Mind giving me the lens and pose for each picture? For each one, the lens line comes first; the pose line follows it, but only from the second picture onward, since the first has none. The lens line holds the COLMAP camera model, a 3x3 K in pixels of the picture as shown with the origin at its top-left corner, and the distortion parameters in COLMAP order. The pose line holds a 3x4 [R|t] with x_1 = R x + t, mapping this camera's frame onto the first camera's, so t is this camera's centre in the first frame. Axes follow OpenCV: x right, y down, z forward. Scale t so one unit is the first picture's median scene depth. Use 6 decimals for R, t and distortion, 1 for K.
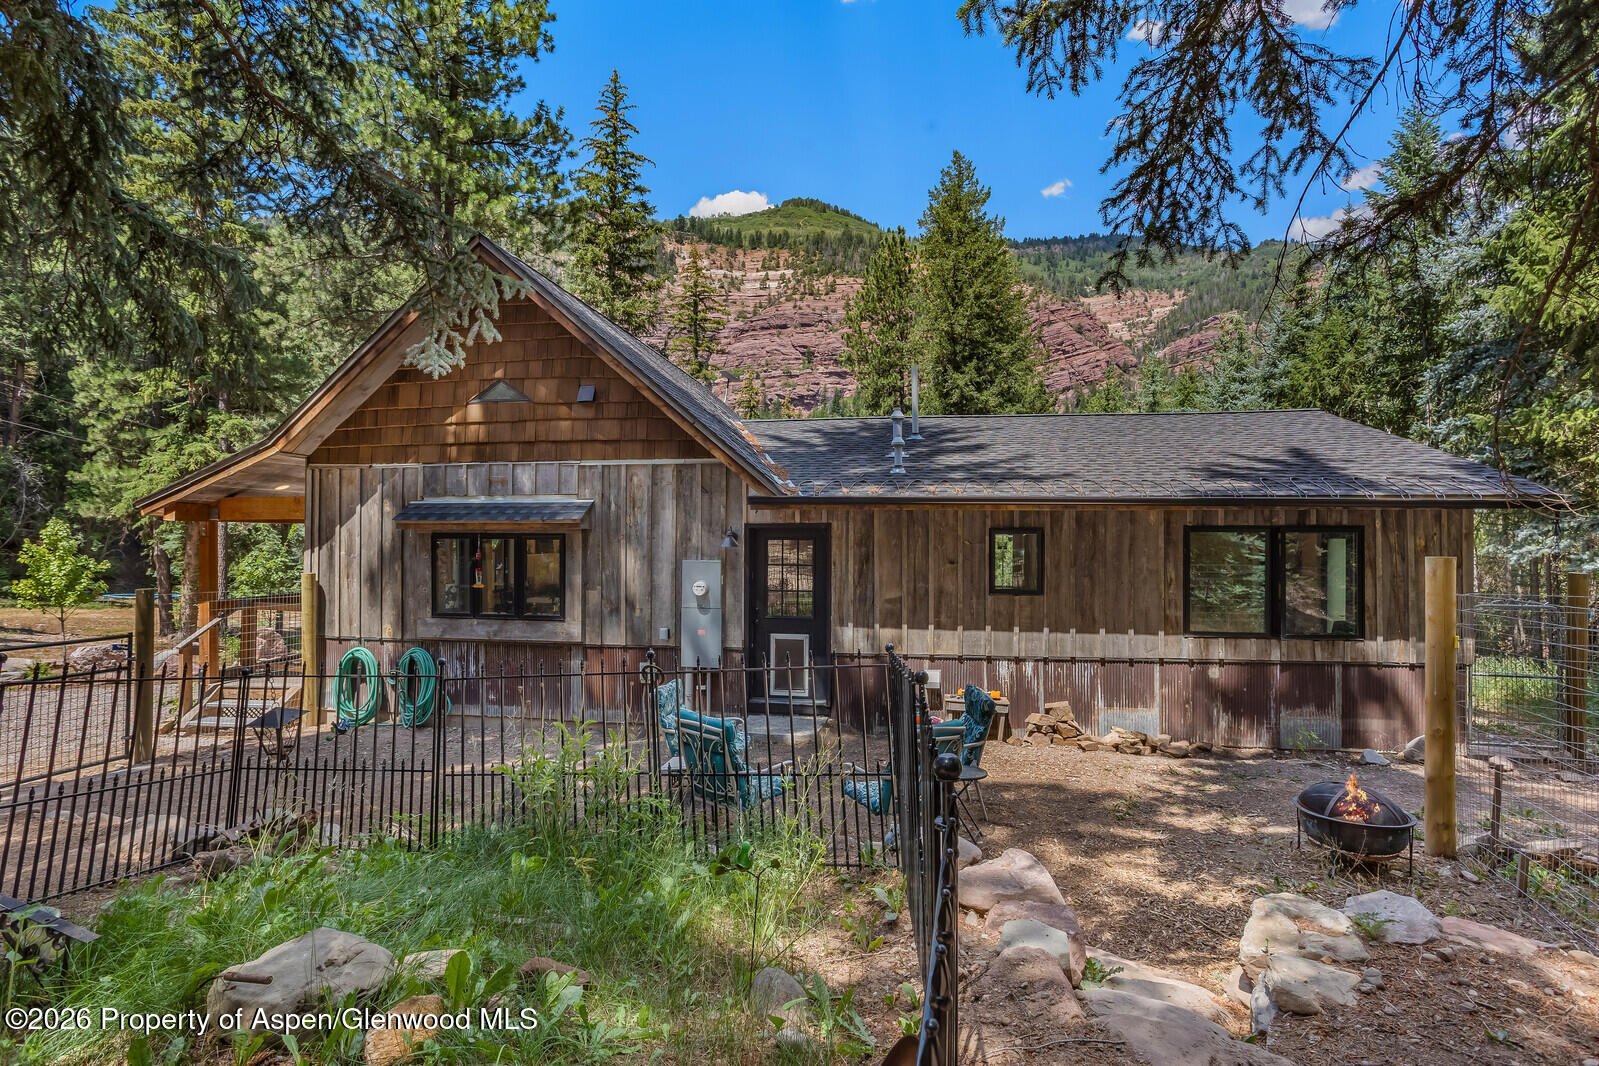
lens RADIAL K [[796.5, 0, 799.1], [0, 796.5, 543.4], [0, 0, 1]] dist [-0.029441, 0.025640]
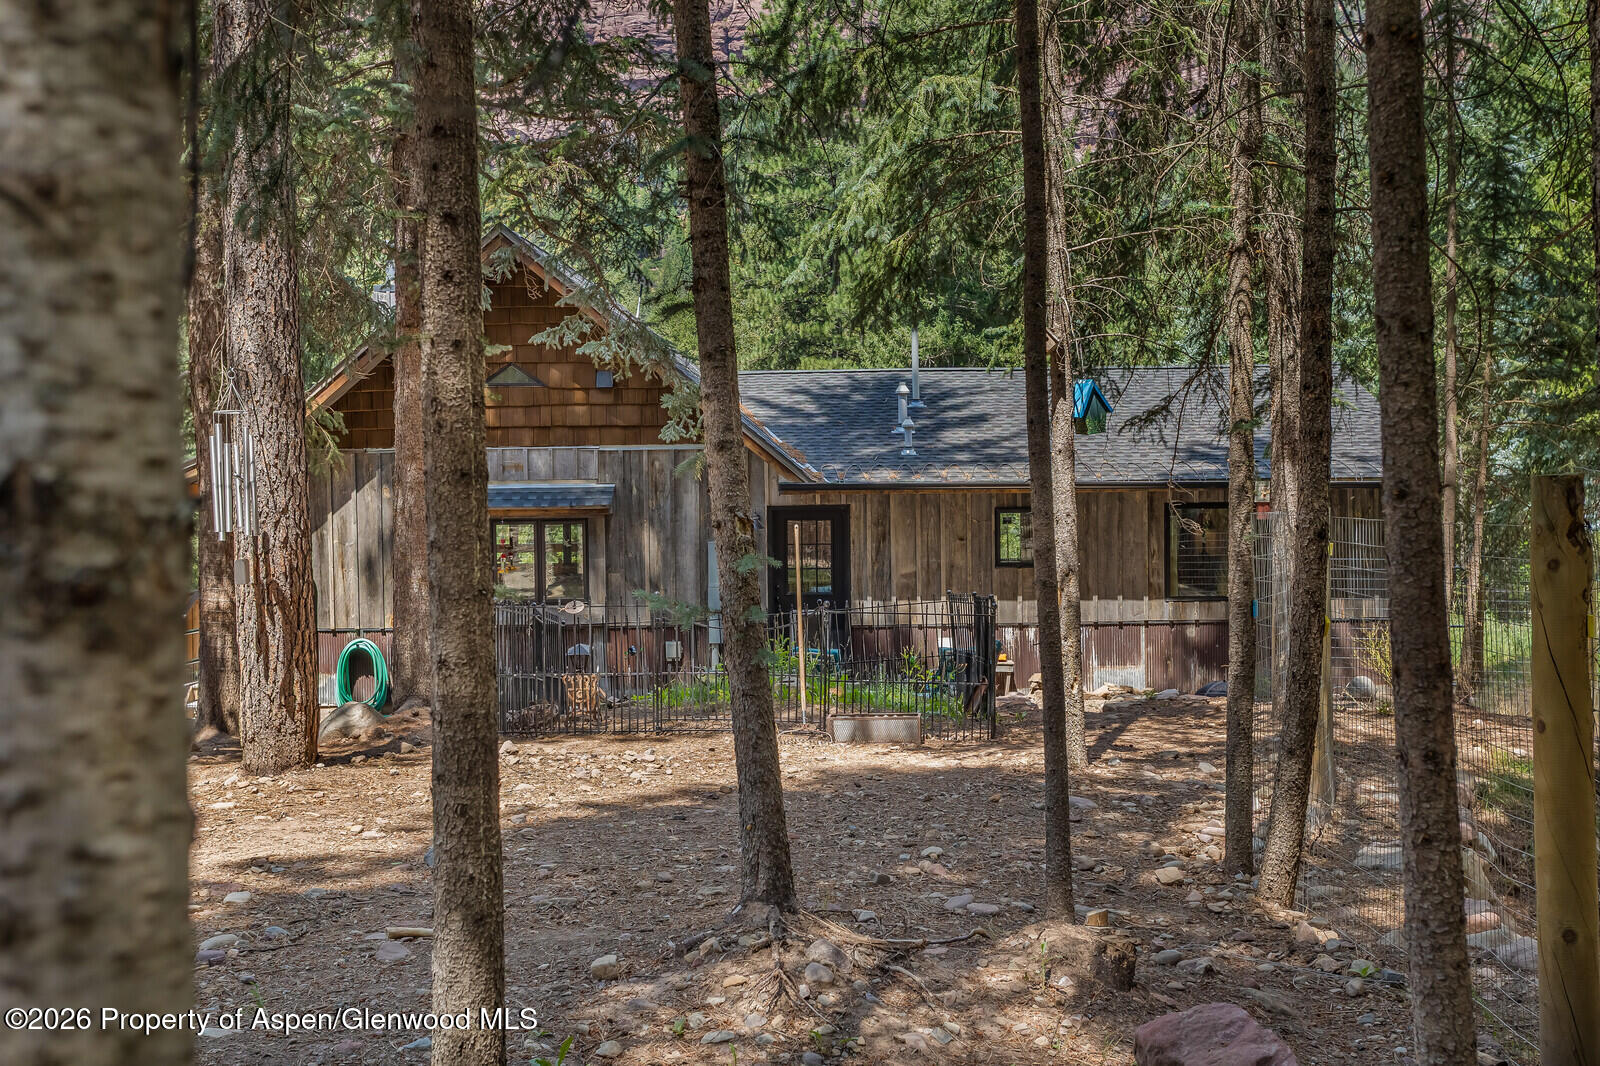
lens RADIAL K [[1846.5, 0, 800.0], [0, 1846.5, 533.0], [0, 0, 1]] dist [0.146725, 0.000399]
pose [[0.990697, -0.020921, 0.134469, -0.359215], [0.015954, 0.999154, 0.037912, -0.082258], [-0.135148, -0.035414, 0.990192, -1.446148]]
